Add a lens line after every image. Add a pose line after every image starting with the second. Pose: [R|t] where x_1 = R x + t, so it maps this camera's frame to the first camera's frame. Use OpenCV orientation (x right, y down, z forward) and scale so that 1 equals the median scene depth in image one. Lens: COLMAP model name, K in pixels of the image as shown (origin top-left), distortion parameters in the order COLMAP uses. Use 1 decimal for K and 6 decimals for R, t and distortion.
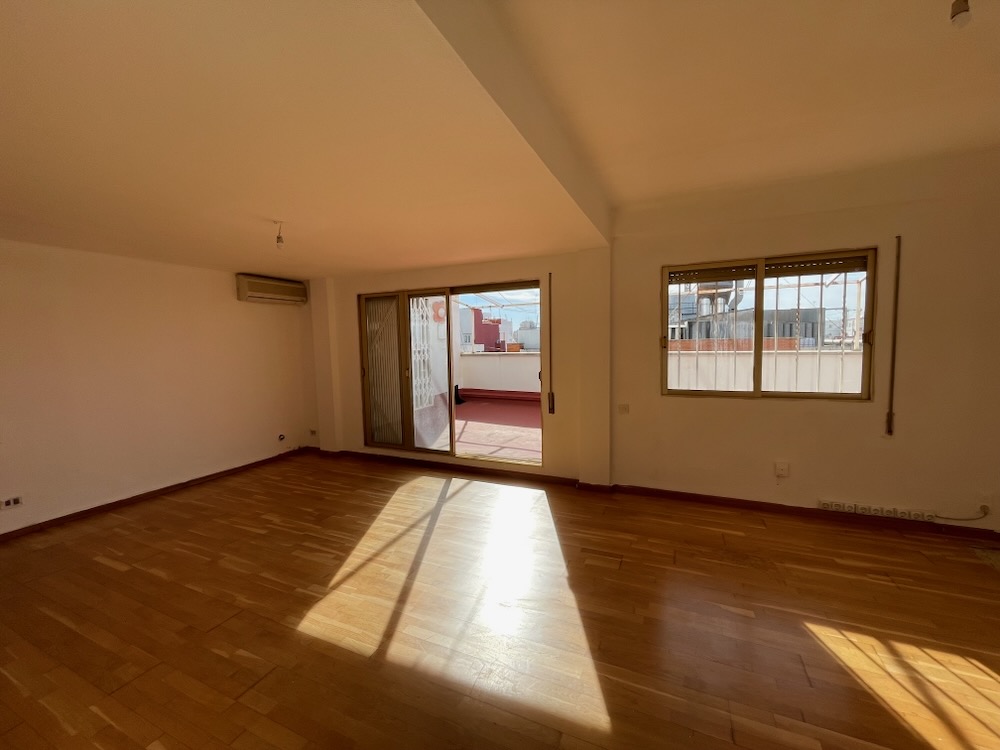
lens RADIAL K [[408.8, 0, 498.7], [0, 408.8, 376.3], [0, 0, 1]] dist [0.005007, -0.002604]
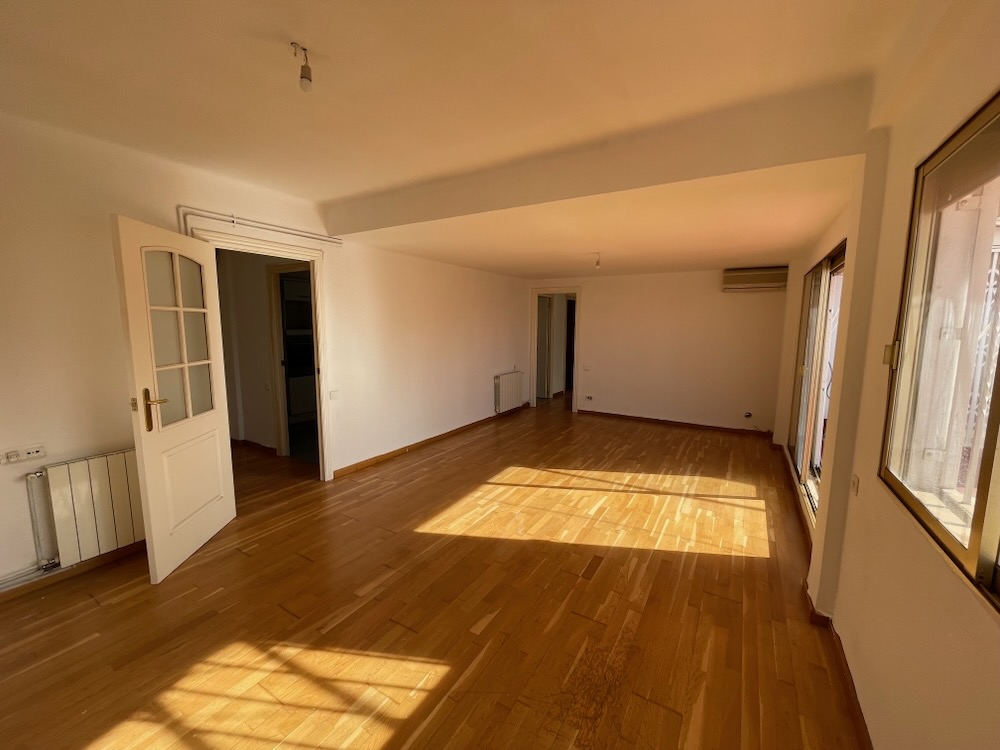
lens RADIAL K [[408.8, 0, 501.1], [0, 408.8, 376.2], [0, 0, 1]] dist [0.005007, -0.002604]
pose [[-0.125530, 0.142268, -0.981836, 0.998667], [-0.086199, 0.984358, 0.153654, -0.103455], [0.988338, 0.103921, -0.111303, 0.758050]]
